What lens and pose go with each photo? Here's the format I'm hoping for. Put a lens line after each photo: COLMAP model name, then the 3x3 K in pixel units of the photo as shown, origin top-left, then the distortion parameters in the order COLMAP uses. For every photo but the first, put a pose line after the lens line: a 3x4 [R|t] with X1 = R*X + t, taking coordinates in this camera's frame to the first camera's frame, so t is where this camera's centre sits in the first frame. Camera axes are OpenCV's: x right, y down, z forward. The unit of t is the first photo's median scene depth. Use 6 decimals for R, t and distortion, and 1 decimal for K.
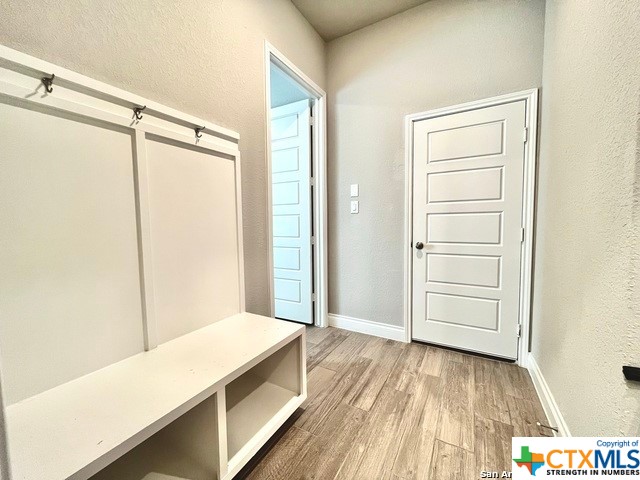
lens RADIAL K [[260.0, 0, 320.7], [0, 260.0, 240.2], [0, 0, 1]] dist [-0.001899, -0.000061]
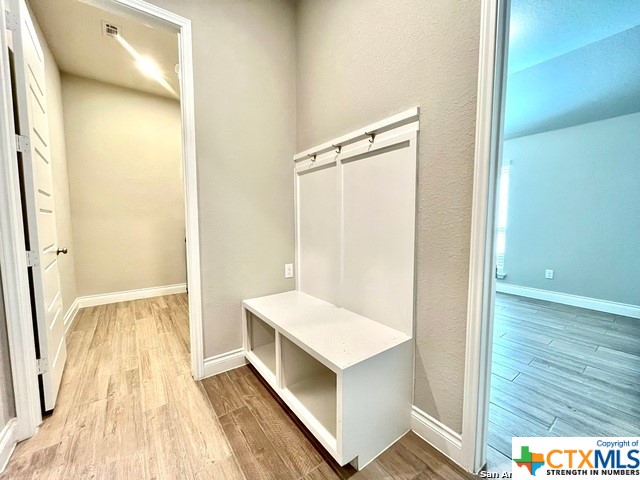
lens RADIAL K [[260.0, 0, 320.0], [0, 260.0, 239.8], [0, 0, 1]] dist [-0.001899, -0.000061]
pose [[-0.397856, 0.083145, -0.913673, 0.639587], [-0.051188, 0.992322, 0.112592, -0.110021], [0.916019, 0.091565, -0.390545, 1.289592]]
